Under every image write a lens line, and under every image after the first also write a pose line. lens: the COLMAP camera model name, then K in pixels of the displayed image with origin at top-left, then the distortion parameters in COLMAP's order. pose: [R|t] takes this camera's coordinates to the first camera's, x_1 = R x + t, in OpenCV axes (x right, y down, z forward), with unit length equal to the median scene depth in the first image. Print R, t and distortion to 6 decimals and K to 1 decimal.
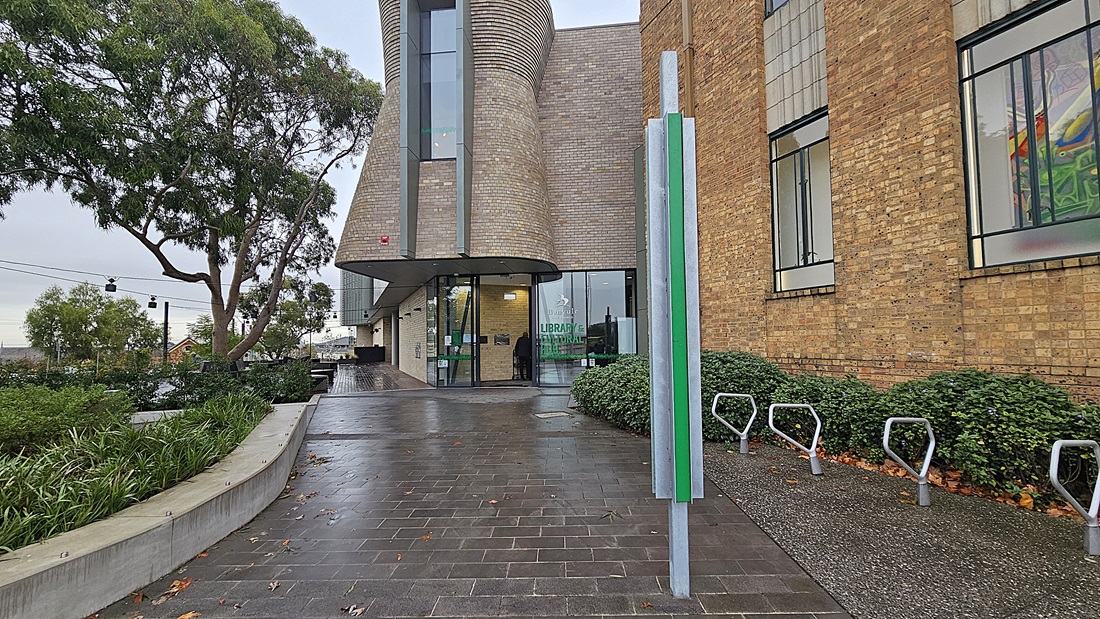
lens RADIAL K [[449.2, 0, 548.3], [0, 449.2, 314.4], [0, 0, 1]] dist [-0.002643, -0.000269]
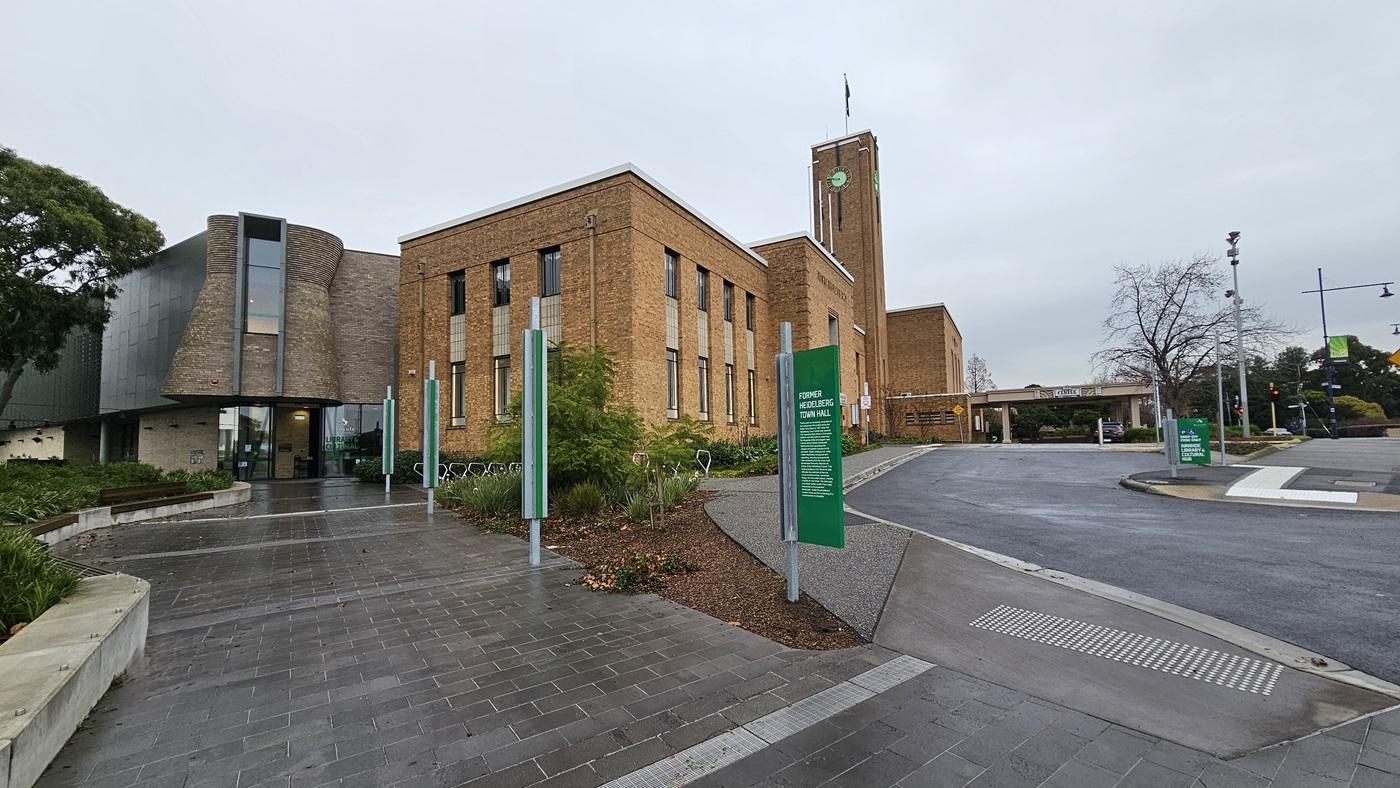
lens RADIAL K [[571.7, 0, 696.2], [0, 571.7, 408.1], [0, 0, 1]] dist [-0.002643, -0.000269]
pose [[0.803181, 0.031658, 0.594894, -0.177922], [-0.021993, 0.999482, -0.023495, -0.062813], [-0.595330, 0.005787, 0.803461, -1.424759]]
